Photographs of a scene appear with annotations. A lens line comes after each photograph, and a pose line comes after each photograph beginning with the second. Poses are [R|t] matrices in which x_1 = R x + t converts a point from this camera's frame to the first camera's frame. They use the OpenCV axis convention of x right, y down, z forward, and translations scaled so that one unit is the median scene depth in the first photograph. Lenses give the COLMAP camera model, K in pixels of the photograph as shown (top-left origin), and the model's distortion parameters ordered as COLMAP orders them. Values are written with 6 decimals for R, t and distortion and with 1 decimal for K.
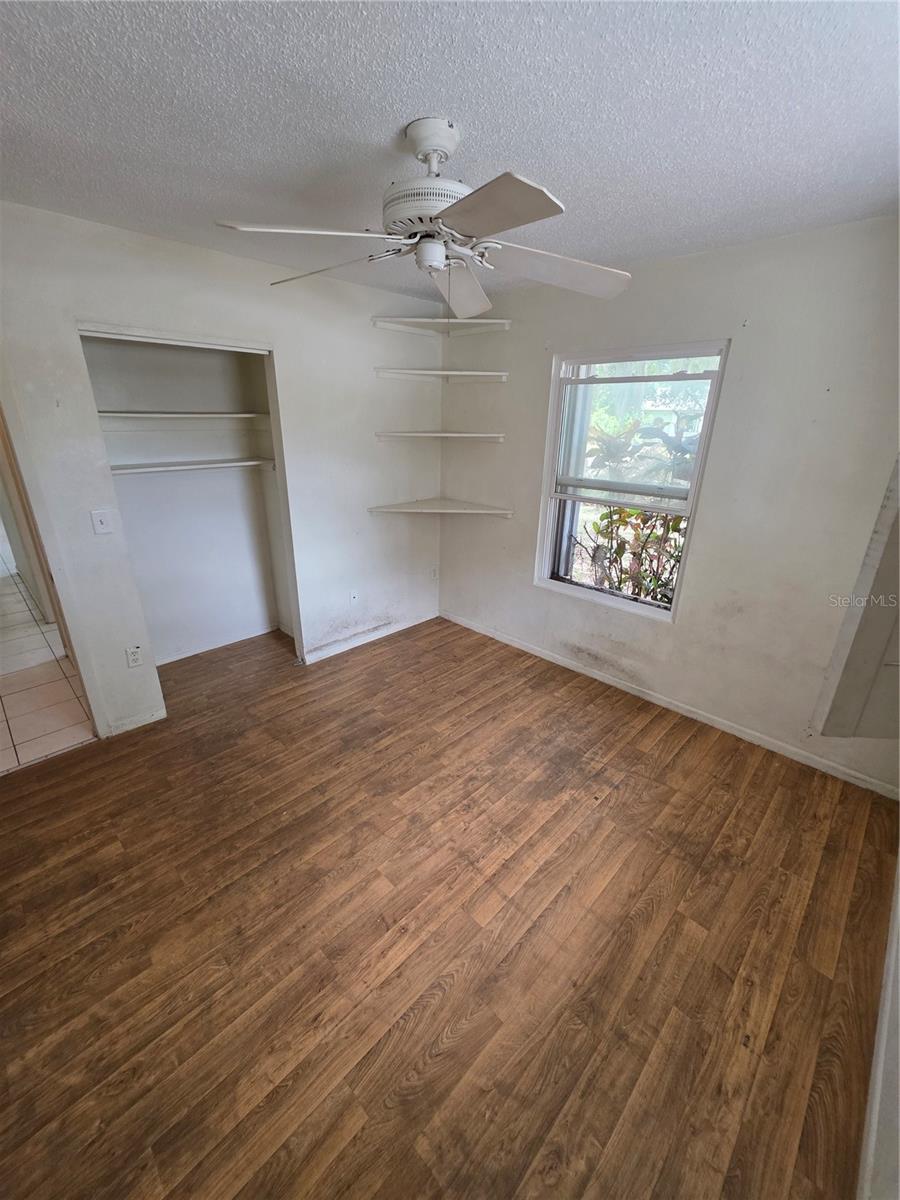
lens RADIAL K [[481.5, 0, 444.6], [0, 481.5, 601.3], [0, 0, 1]] dist [0.003007, 0.001537]
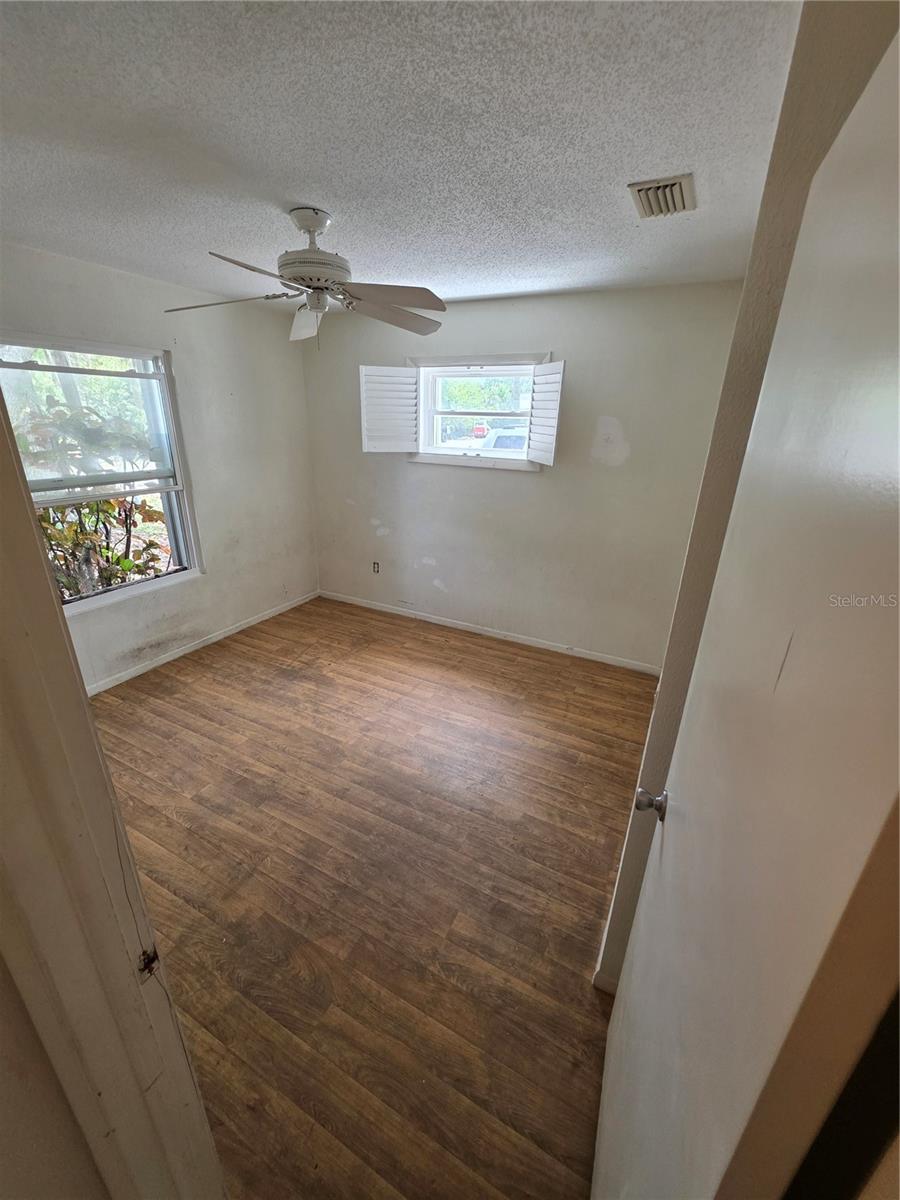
lens RADIAL K [[481.5, 0, 447.8], [0, 481.5, 602.2], [0, 0, 1]] dist [0.003007, 0.001537]
pose [[-0.293640, -0.366615, 0.882819, -1.345305], [0.320122, 0.832492, 0.452193, -0.408865], [-0.900721, 0.415392, -0.127091, 0.969095]]
